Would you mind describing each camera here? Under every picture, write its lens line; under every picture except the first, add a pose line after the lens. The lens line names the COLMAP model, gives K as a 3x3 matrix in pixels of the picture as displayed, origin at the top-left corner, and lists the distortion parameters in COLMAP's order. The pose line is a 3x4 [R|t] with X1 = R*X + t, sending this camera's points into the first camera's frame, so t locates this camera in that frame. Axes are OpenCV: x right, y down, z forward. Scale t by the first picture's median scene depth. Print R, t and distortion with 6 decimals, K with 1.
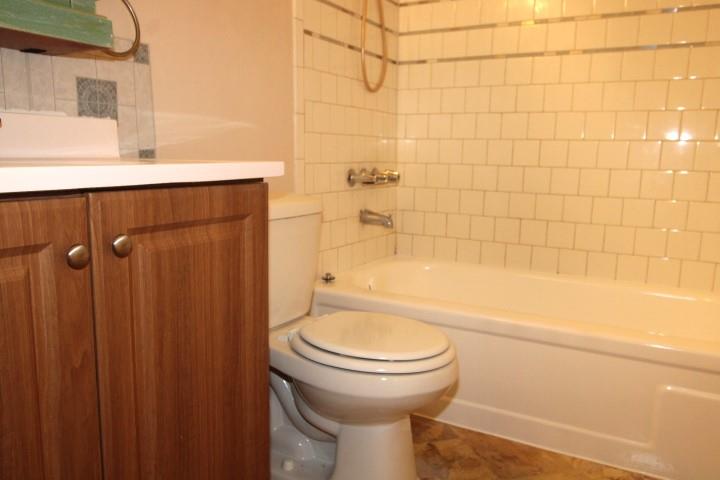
lens RADIAL K [[569.2, 0, 359.1], [0, 569.2, 240.1], [0, 0, 1]] dist [-0.002295, -0.003799]
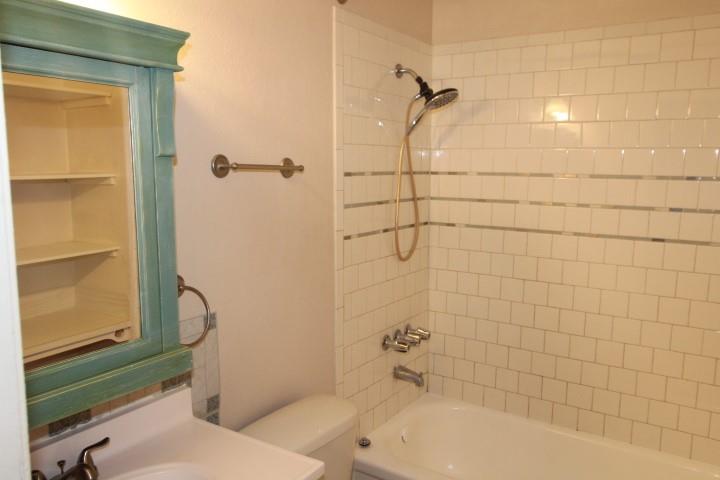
lens RADIAL K [[569.2, 0, 360.2], [0, 569.2, 242.0], [0, 0, 1]] dist [-0.002295, -0.003799]
pose [[0.997542, 0.002518, -0.070029, 0.013426], [-0.004491, 0.999597, -0.028019, -0.267492], [0.069930, 0.028265, 0.997151, -0.114897]]
